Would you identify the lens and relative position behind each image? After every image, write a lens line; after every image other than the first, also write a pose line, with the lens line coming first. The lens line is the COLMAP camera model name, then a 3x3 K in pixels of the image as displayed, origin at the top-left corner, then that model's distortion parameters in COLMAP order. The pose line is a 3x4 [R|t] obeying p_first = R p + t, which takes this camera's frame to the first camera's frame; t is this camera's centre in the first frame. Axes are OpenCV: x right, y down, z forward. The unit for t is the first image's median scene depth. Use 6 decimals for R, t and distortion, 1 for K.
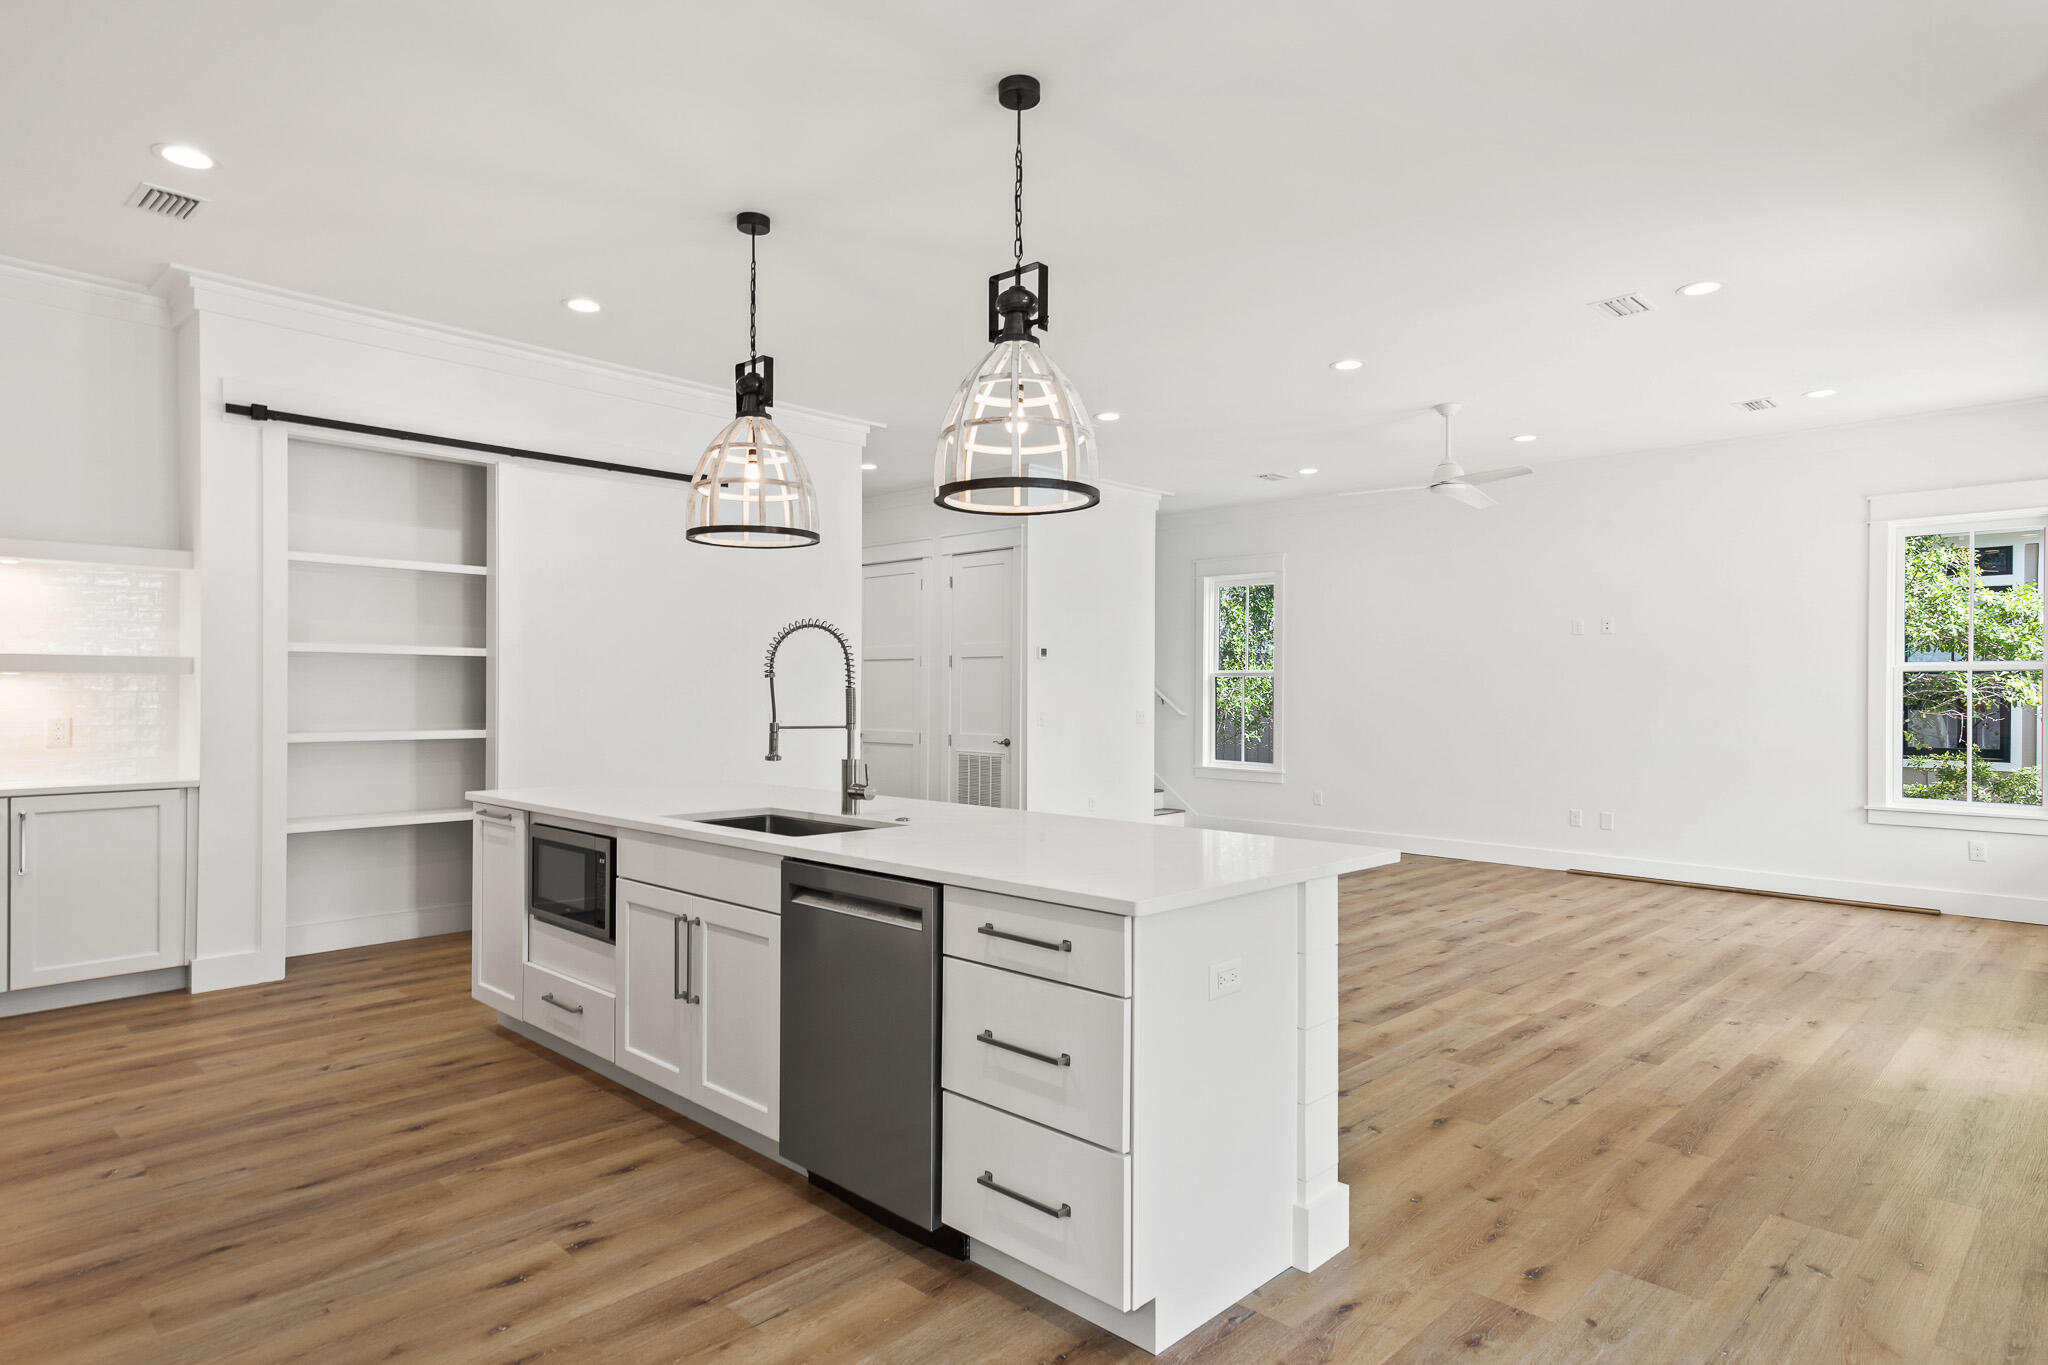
lens RADIAL K [[1147.9, 0, 1020.8], [0, 1147.9, 698.9], [0, 0, 1]] dist [0.032896, 0.000655]
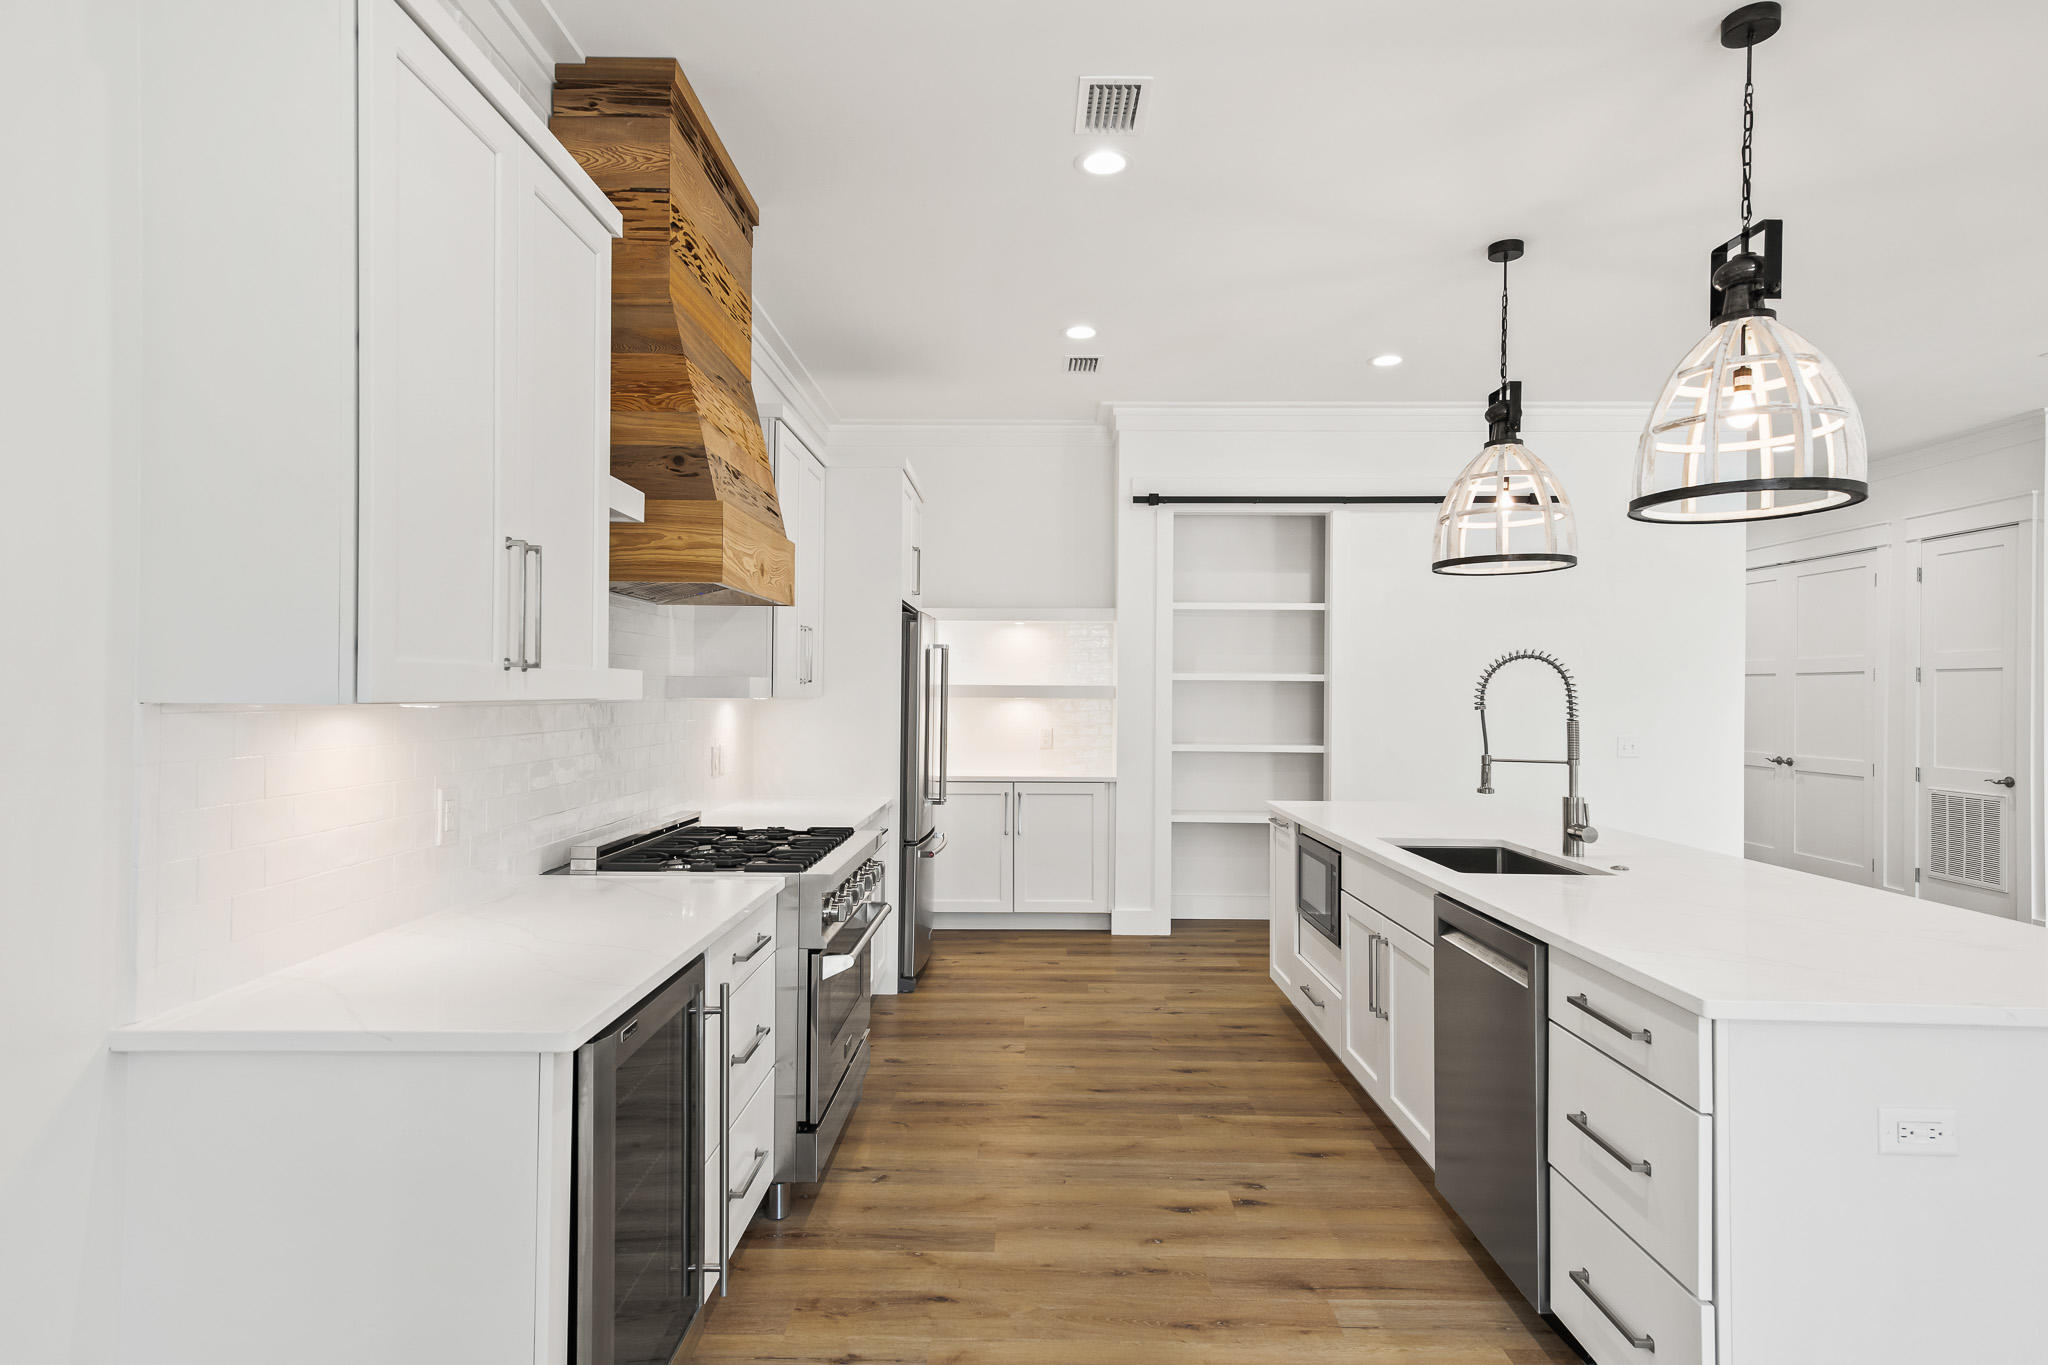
lens RADIAL K [[1110.0, 0, 1019.8], [0, 1110.0, 690.9], [0, 0, 1]] dist [0.027979, -0.000396]
pose [[0.689573, -0.001953, -0.724213, 0.206229], [-0.008821, 0.999900, -0.011095, -0.020580], [0.724162, 0.014040, 0.689487, 0.042812]]
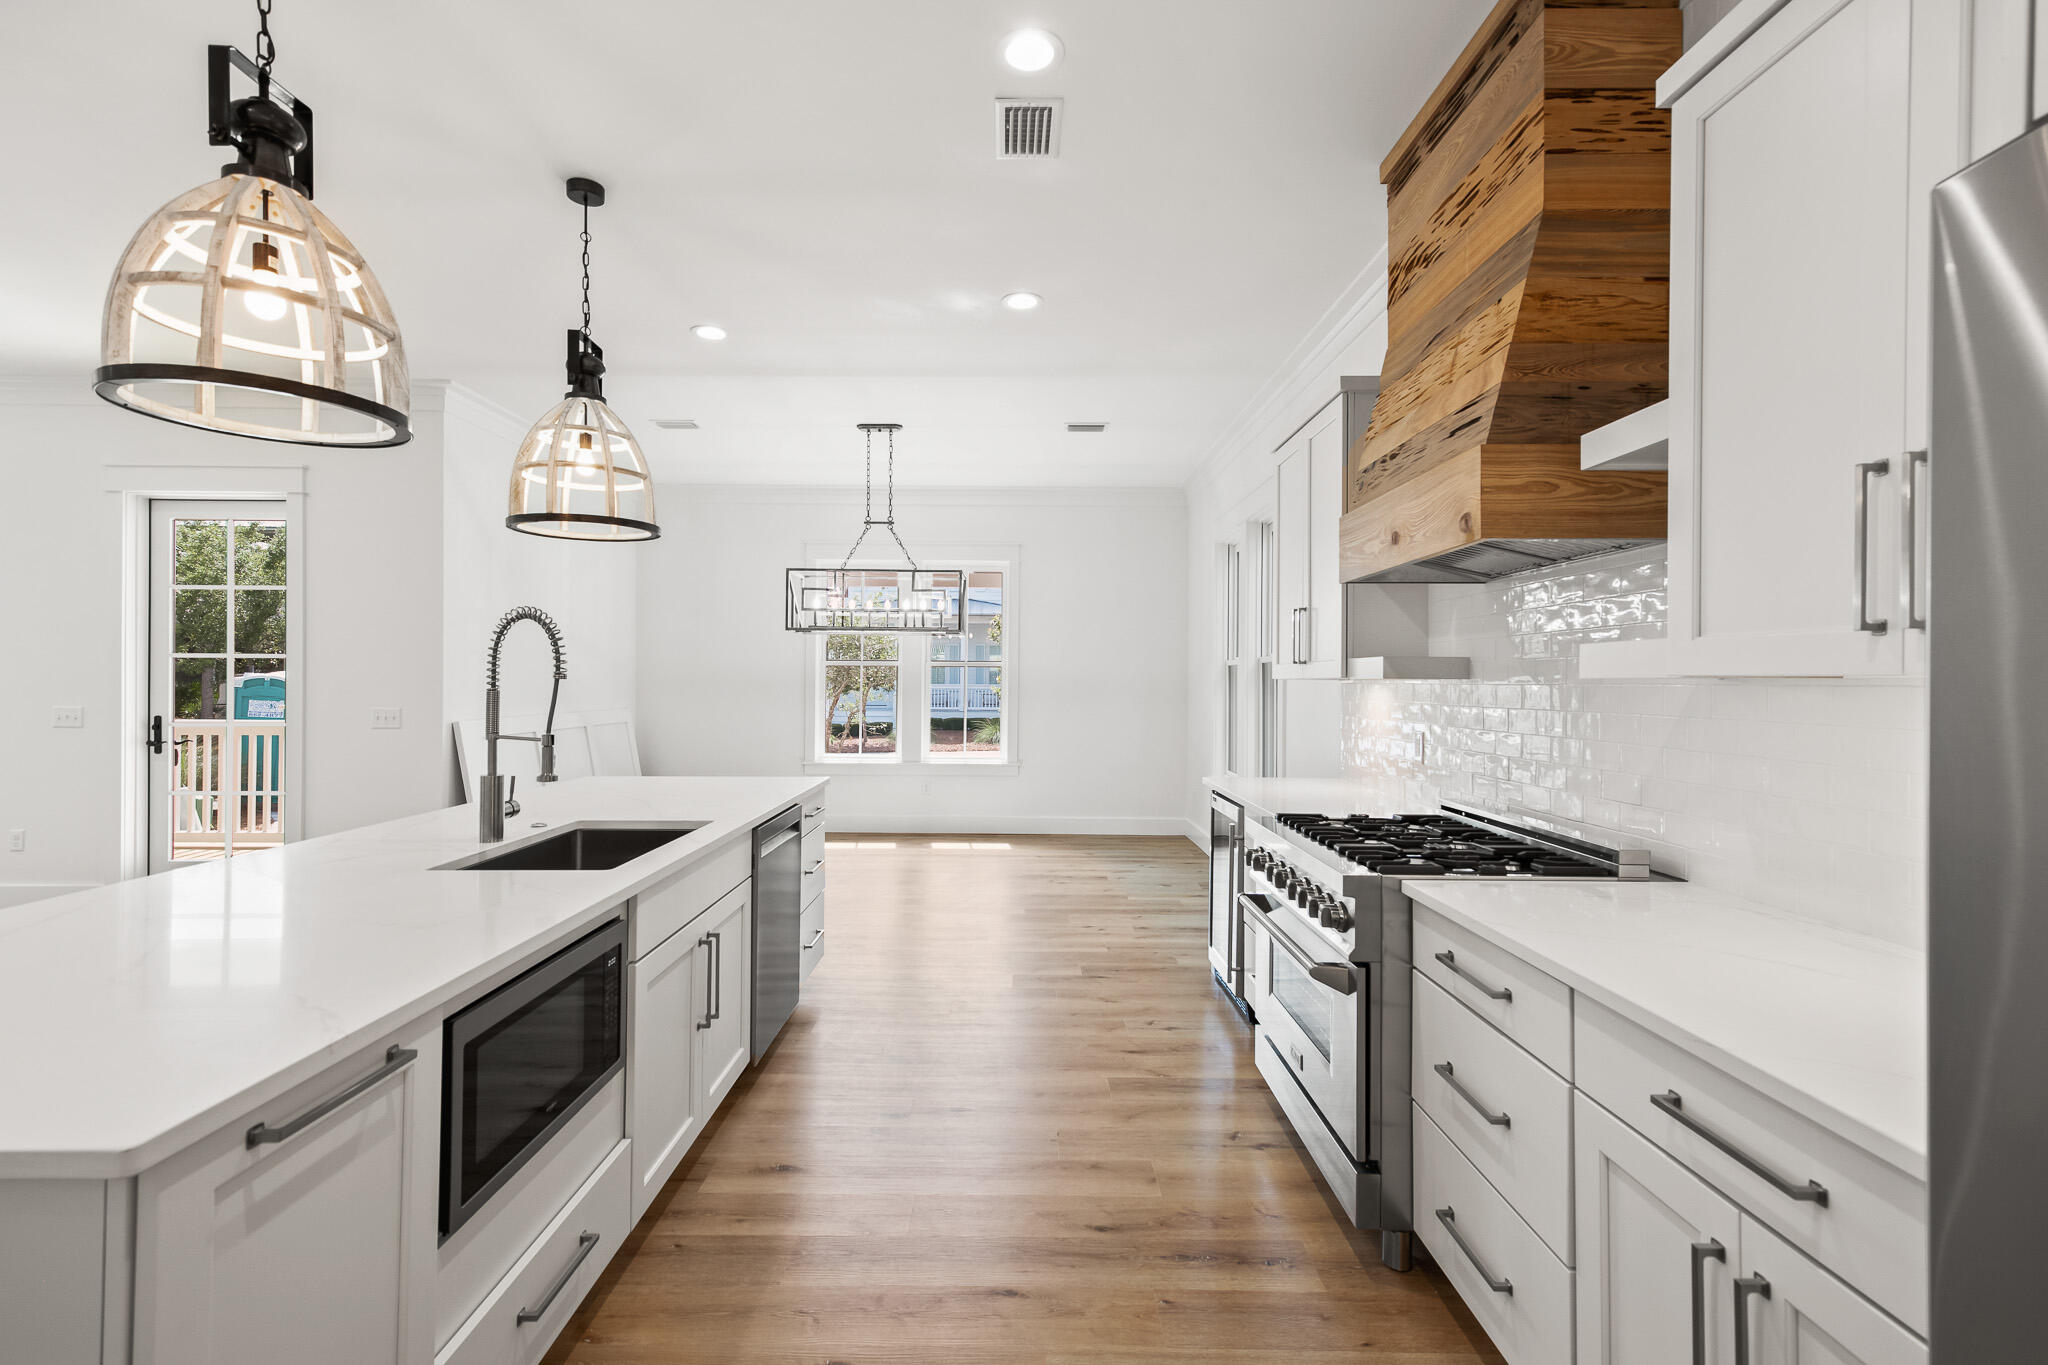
lens RADIAL K [[927.1, 0, 1018.2], [0, 927.1, 680.7], [0, 0, 1]] dist [0.001250, 0.000065]
pose [[-0.701941, -0.006284, 0.712208, -0.909293], [-0.005848, 0.999978, 0.003059, -0.019664], [-0.712212, -0.002018, -0.701962, 1.223876]]
